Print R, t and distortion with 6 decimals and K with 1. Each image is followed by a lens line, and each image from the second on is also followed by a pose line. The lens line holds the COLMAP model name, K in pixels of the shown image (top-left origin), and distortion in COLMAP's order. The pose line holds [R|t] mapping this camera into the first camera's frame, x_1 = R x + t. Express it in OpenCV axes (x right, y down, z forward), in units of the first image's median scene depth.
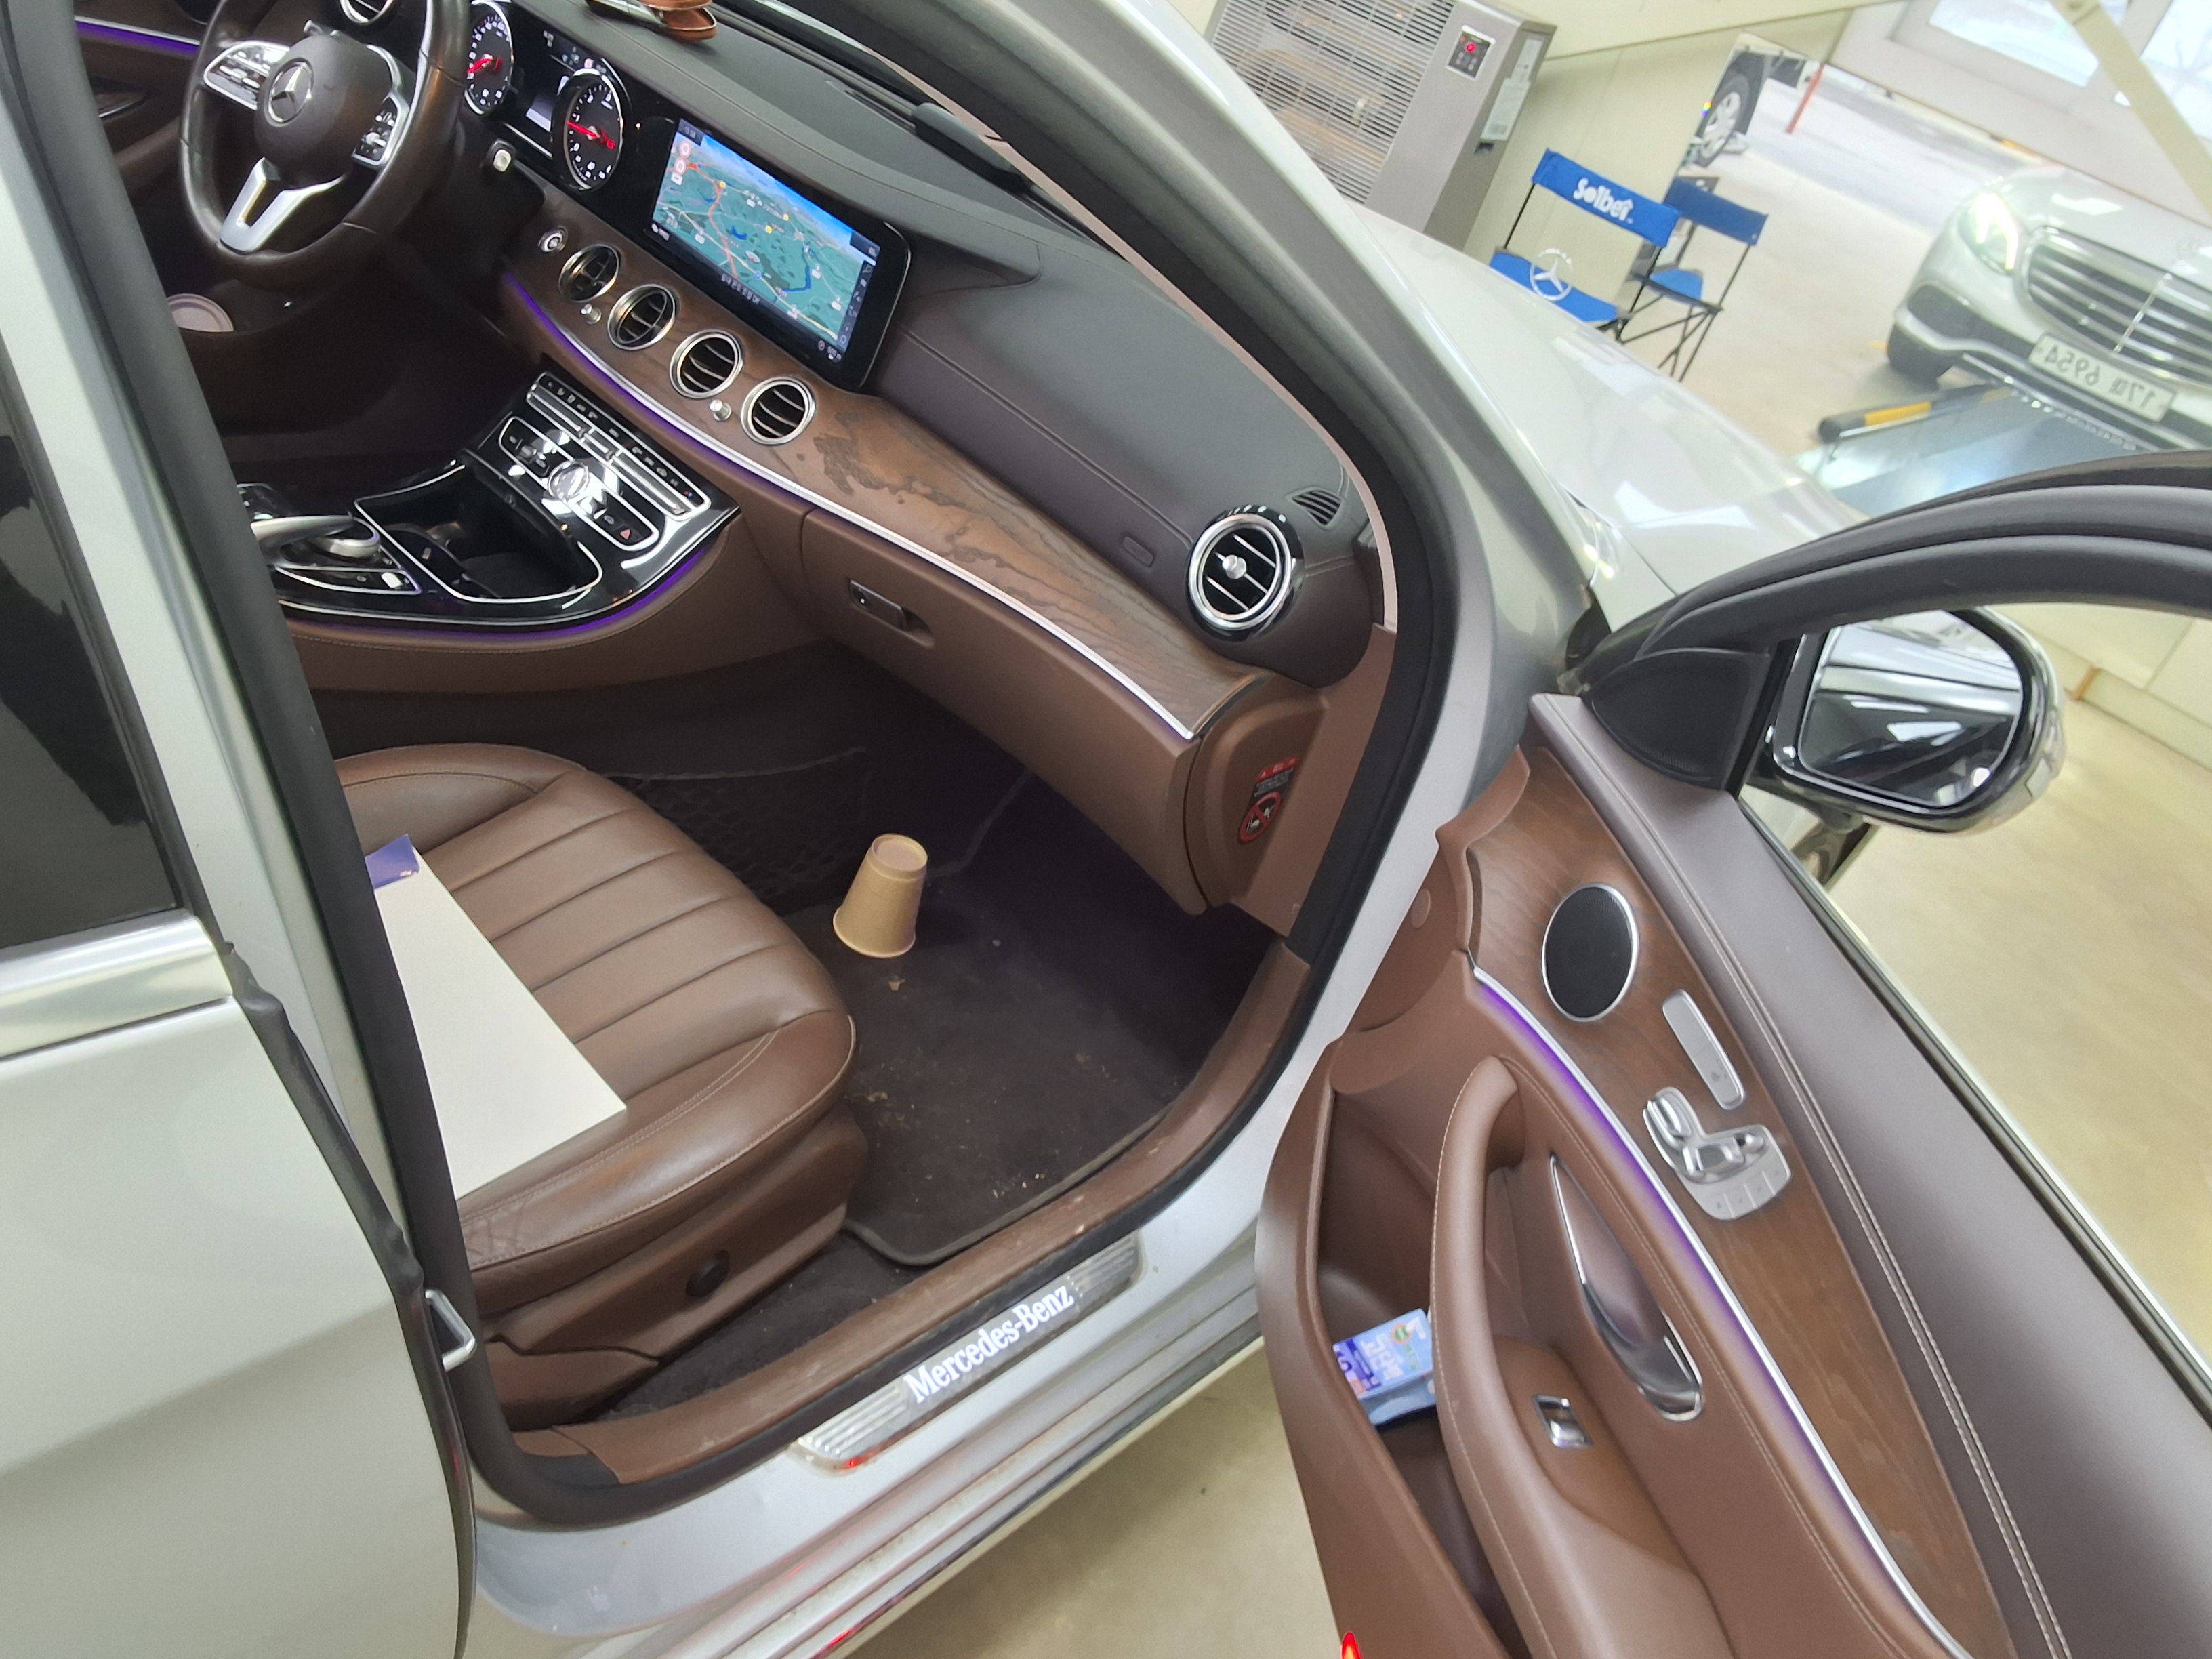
lens RADIAL K [[1684.5, 0, 1099.2], [0, 1684.5, 780.0], [0, 0, 1]] dist [0.095273, -0.135395]
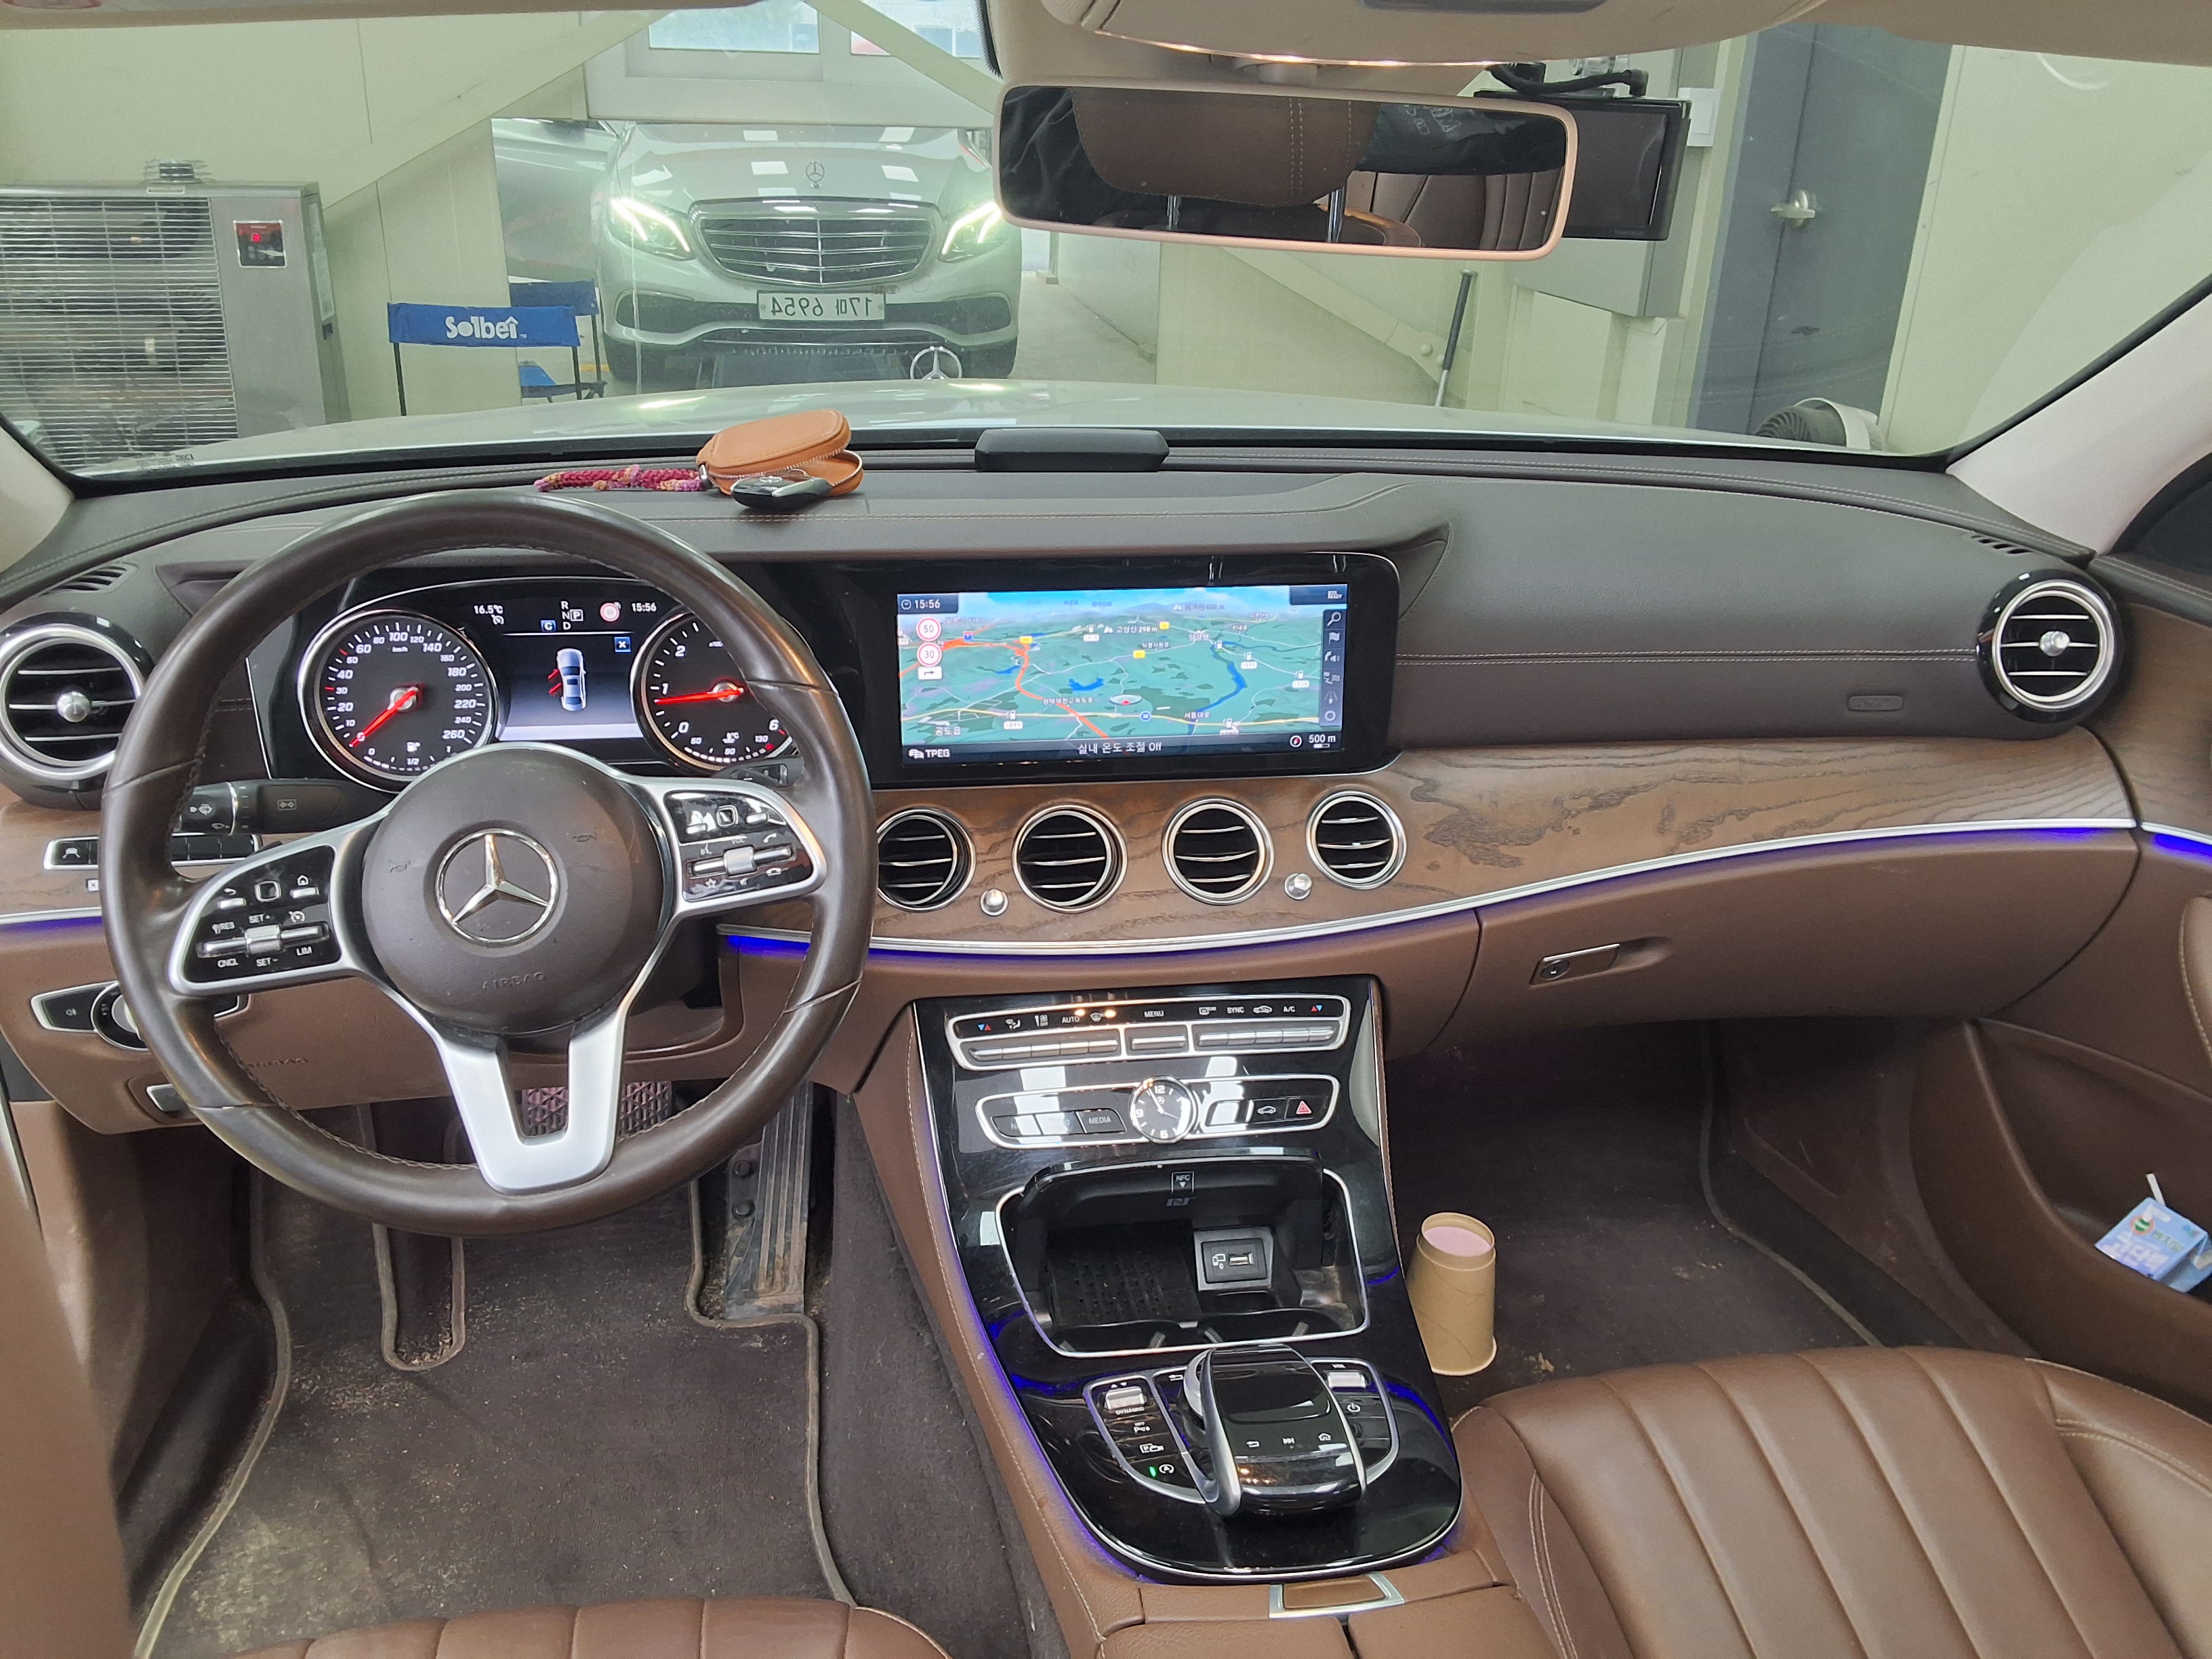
lens RADIAL K [[1684.0, 0, 1056.3], [0, 1684.0, 830.4], [0, 0, 1]] dist [0.134470, -0.237295]
pose [[0.610230, -0.559731, 0.560644, -0.637761], [0.564736, 0.803652, 0.187659, -0.406143], [-0.555602, 0.202100, 0.806512, 0.452284]]
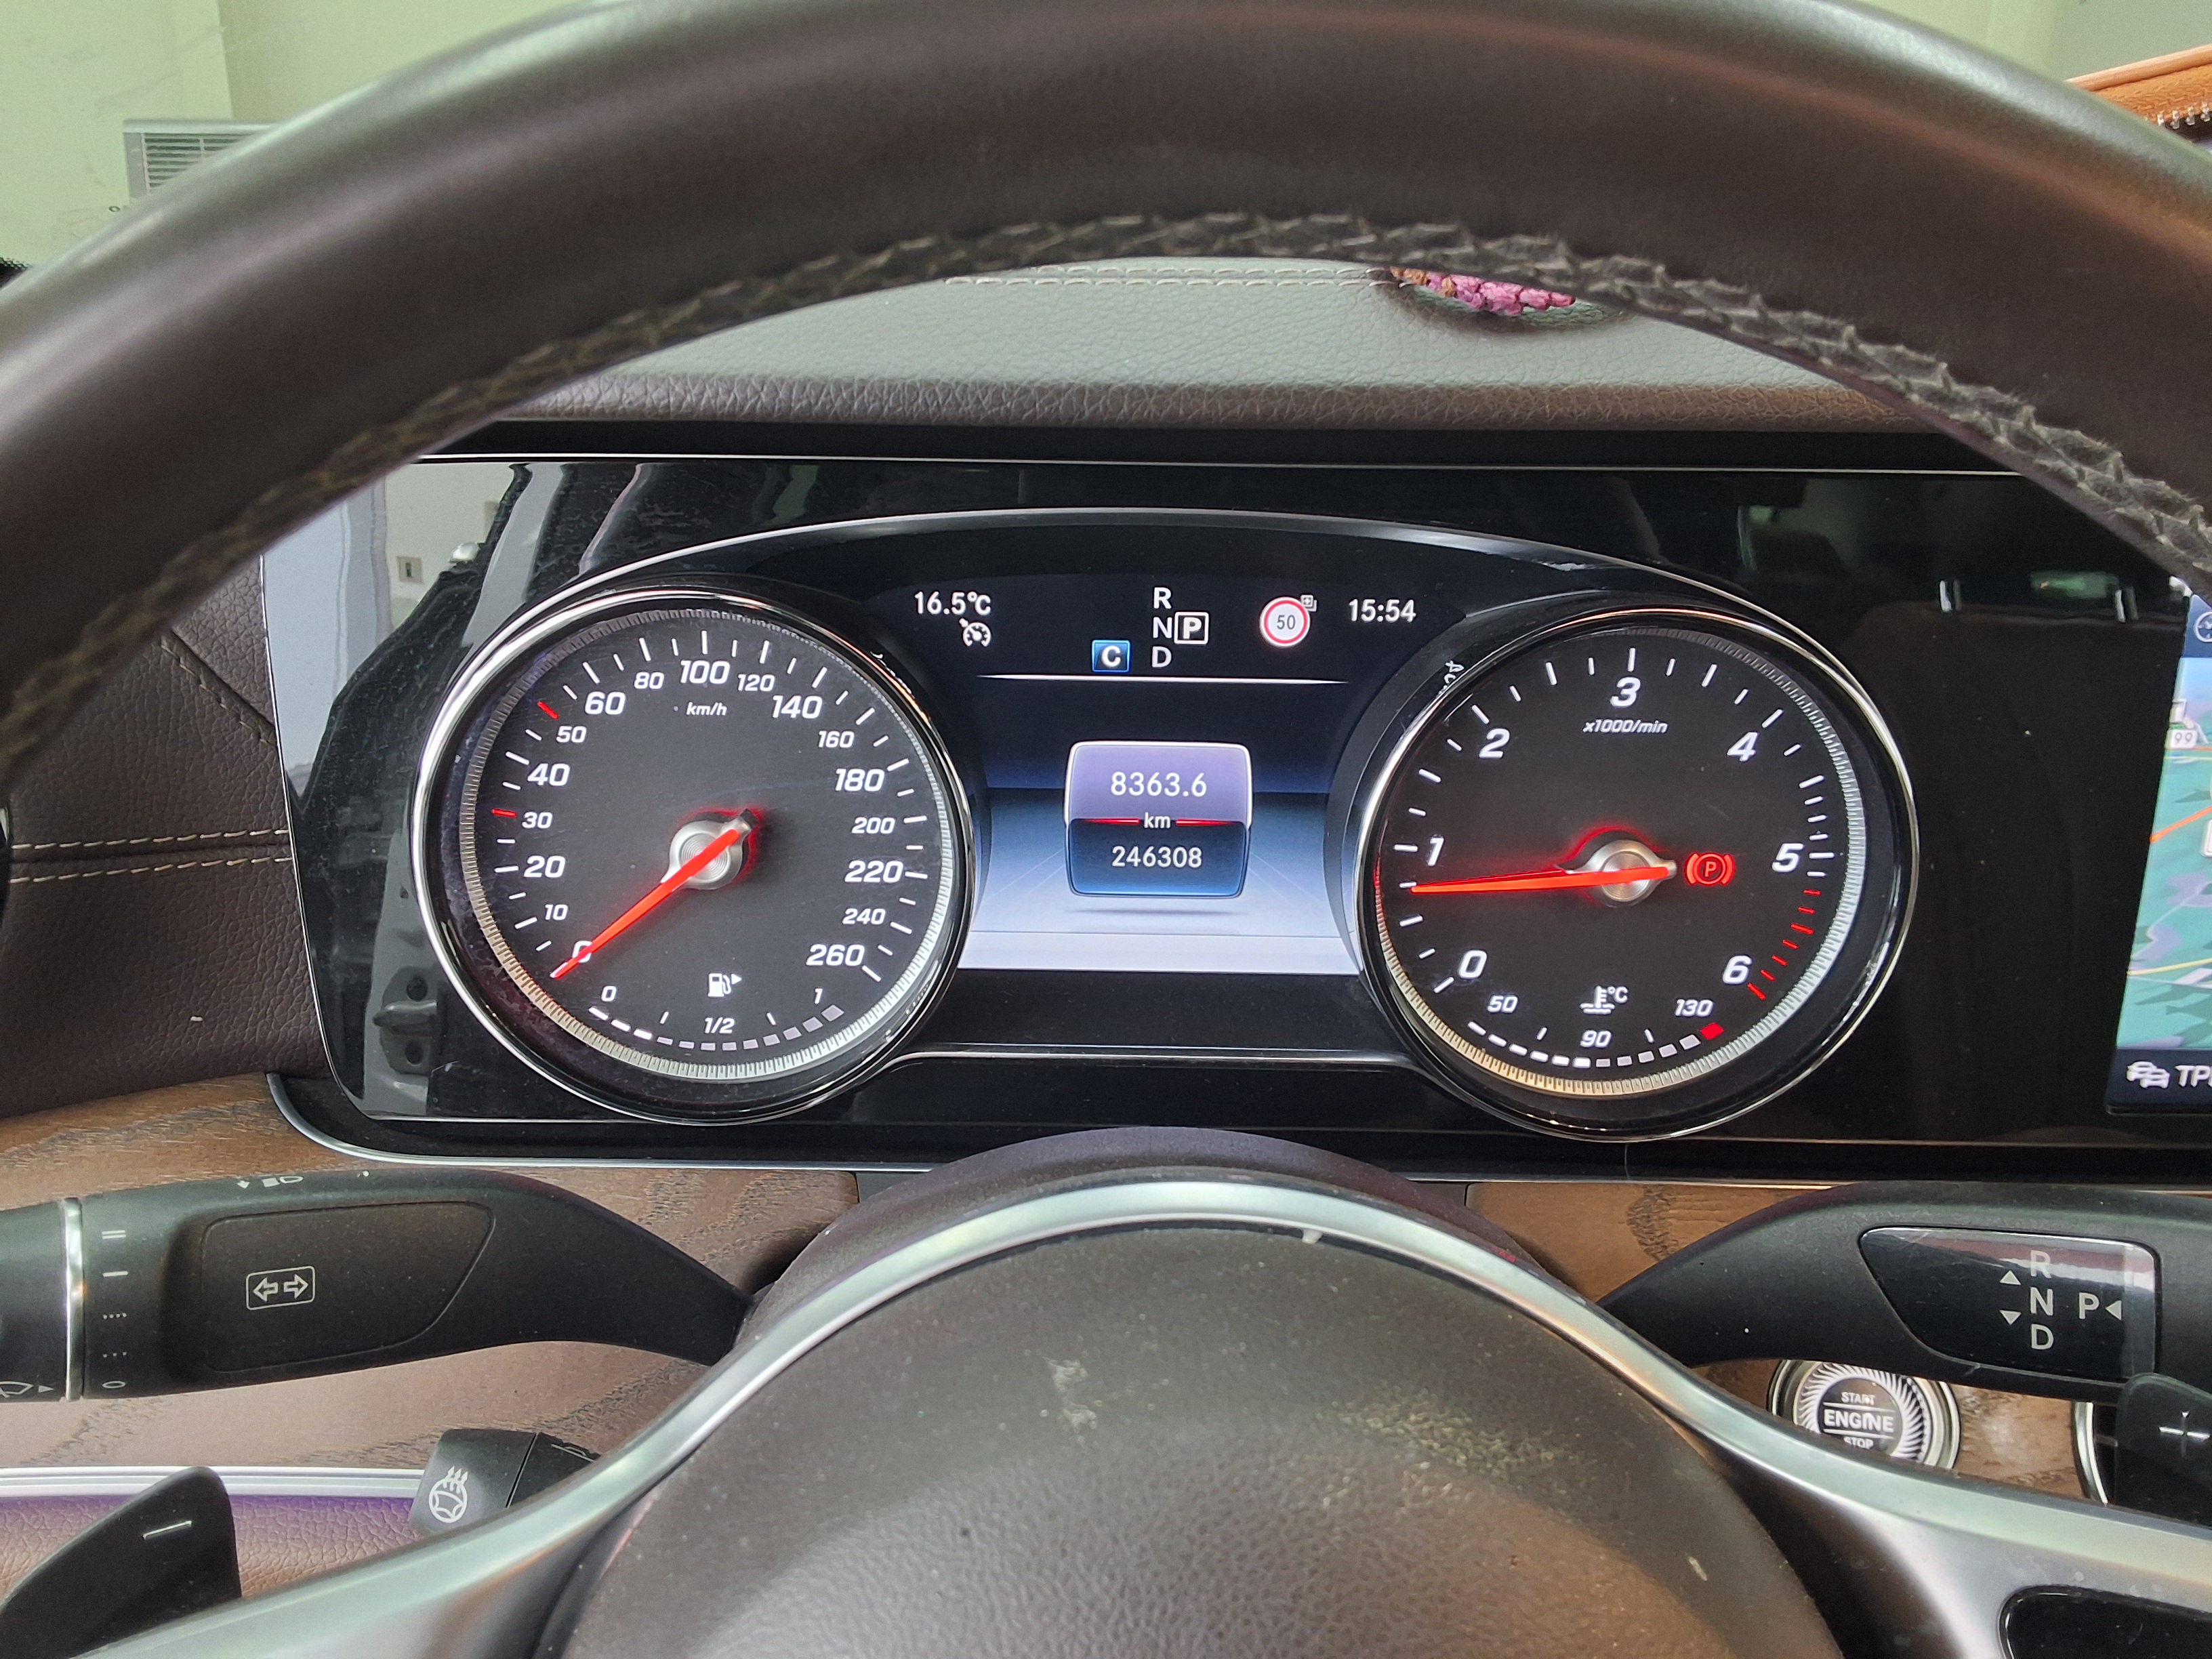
lens RADIAL K [[1756.9, 0, 1098.9], [0, 1756.9, 832.4], [0, 0, 1]] dist [0.146034, -0.264757]
pose [[0.708984, -0.510676, 0.486366, -0.471013], [0.537578, 0.837735, 0.095972, -0.461622], [-0.456456, 0.193417, 0.868468, 0.881156]]
